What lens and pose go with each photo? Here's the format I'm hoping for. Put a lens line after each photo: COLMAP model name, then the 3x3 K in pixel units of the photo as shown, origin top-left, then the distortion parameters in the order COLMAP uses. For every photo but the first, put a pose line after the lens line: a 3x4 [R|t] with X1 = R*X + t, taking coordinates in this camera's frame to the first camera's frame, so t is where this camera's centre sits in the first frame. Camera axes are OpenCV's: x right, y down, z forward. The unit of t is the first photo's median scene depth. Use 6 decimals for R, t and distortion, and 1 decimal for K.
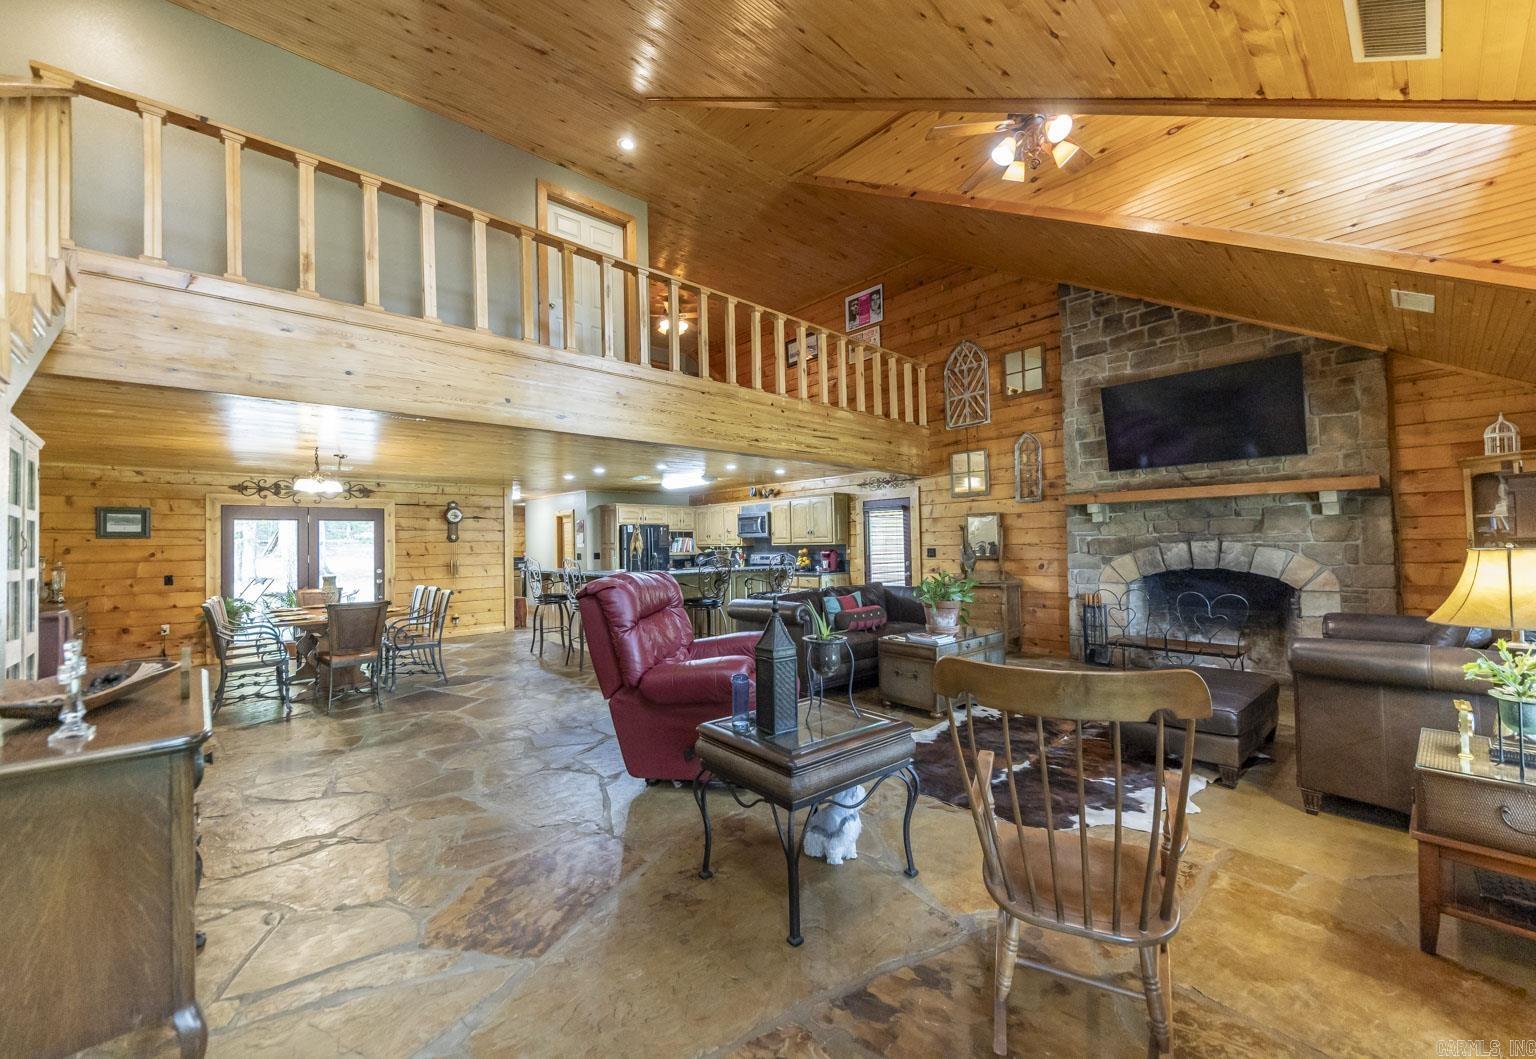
lens RADIAL K [[603.9, 0, 753.8], [0, 603.9, 530.0], [0, 0, 1]] dist [0.008400, -0.001326]
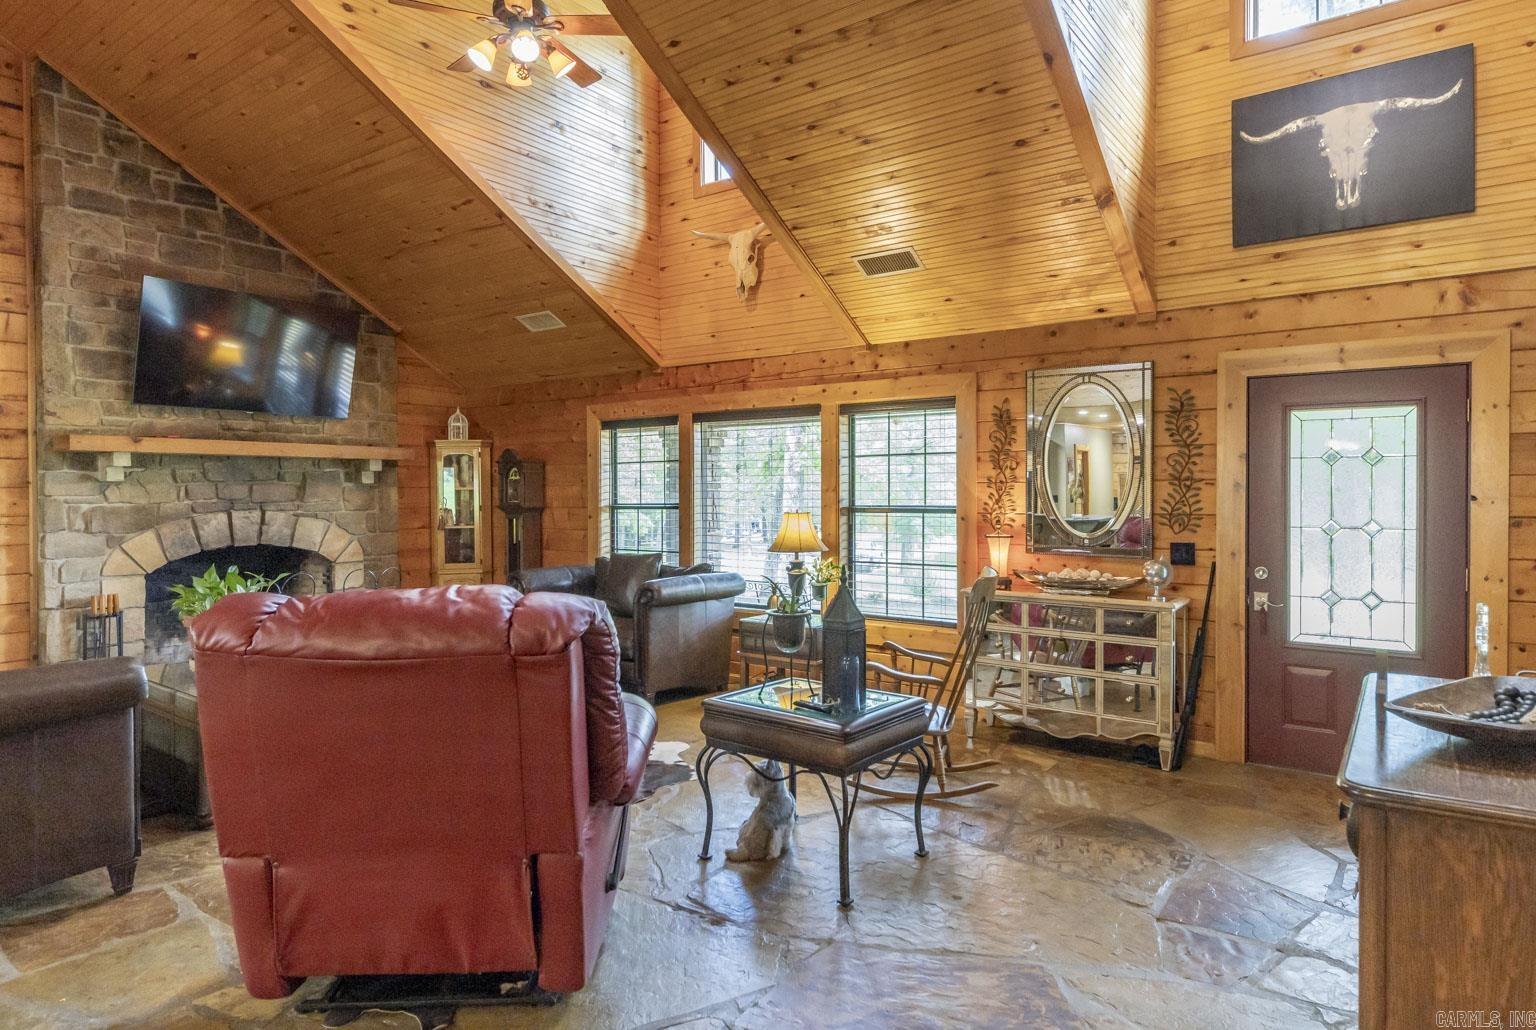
lens RADIAL K [[902.0, 0, 777.2], [0, 902.0, 498.8], [0, 0, 1]] dist [-0.000056, -0.002759]
pose [[-0.215403, 0.010183, 0.976472, -0.433460], [-0.013040, 0.999826, -0.013304, 0.007537], [-0.976438, -0.015599, -0.215233, 0.458363]]
